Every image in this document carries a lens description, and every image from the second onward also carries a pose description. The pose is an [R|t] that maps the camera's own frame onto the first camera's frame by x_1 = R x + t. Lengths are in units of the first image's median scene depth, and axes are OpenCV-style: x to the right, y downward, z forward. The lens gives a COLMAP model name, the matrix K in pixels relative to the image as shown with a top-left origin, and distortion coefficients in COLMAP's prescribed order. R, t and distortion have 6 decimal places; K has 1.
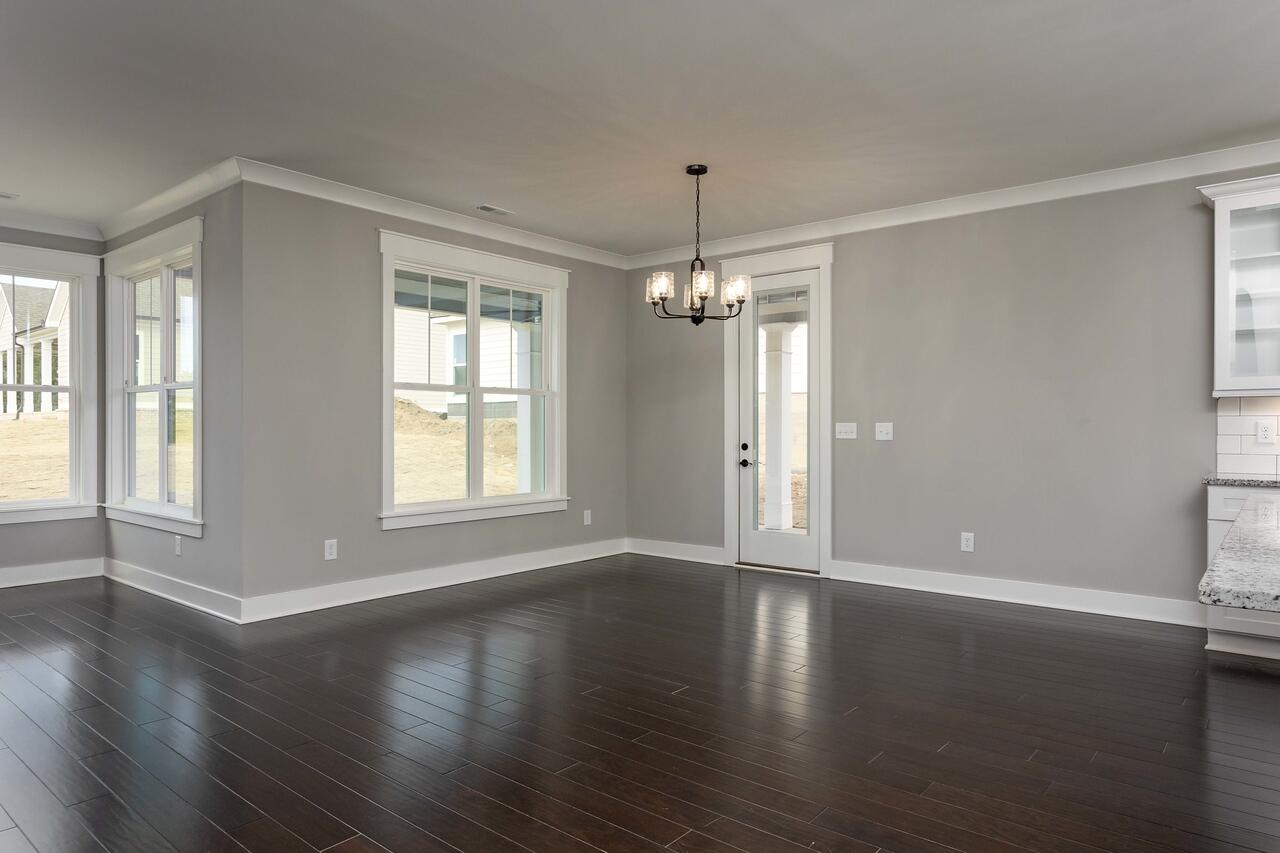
lens RADIAL K [[828.3, 0, 640.0], [0, 828.3, 426.5], [0, 0, 1]] dist [-0.005709, 0.000328]
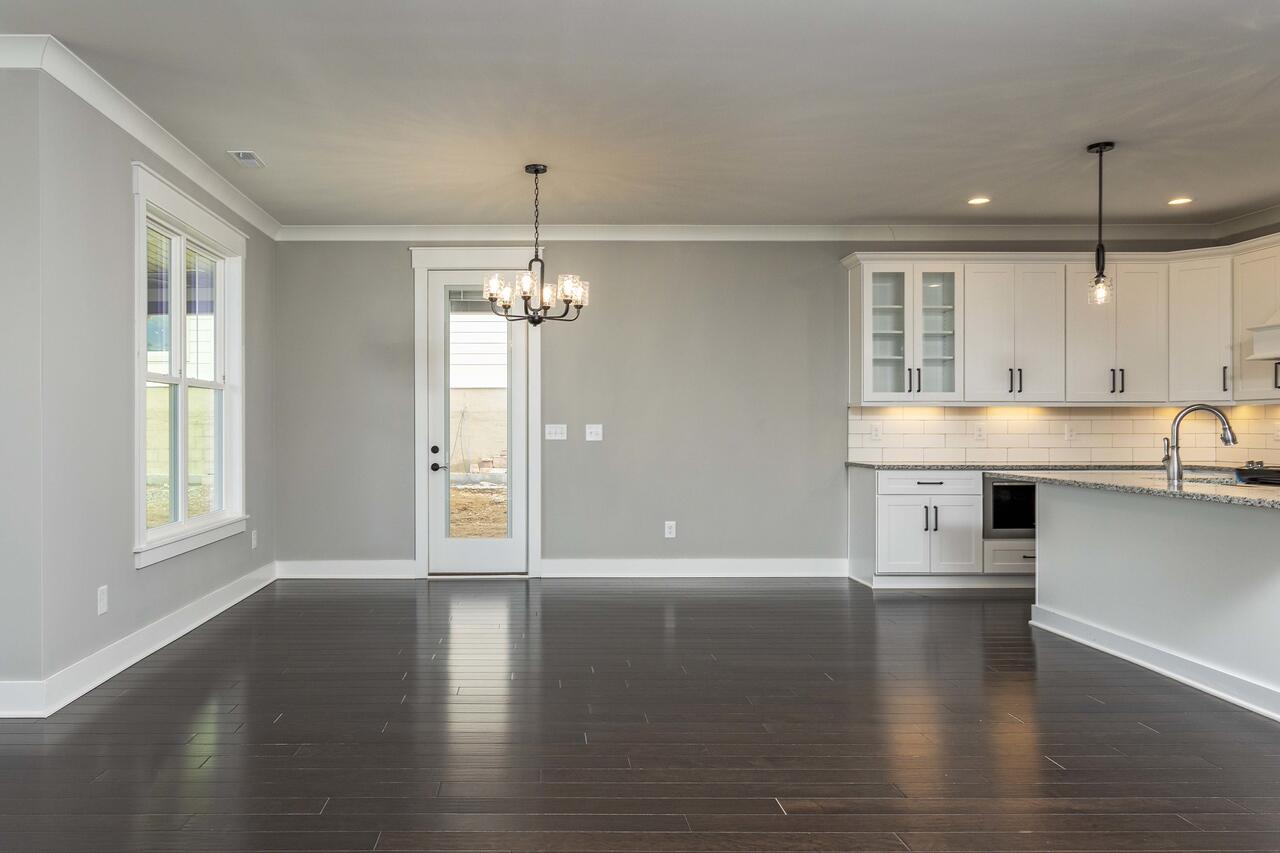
lens RADIAL K [[908.7, 0, 640.0], [0, 908.7, 426.5], [0, 0, 1]] dist [0.002713, 0.003419]
pose [[0.752157, -0.001679, 0.658982, -0.414535], [0.001078, 0.999999, 0.001318, -0.003201], [-0.658983, -0.000281, 0.752158, 0.079671]]
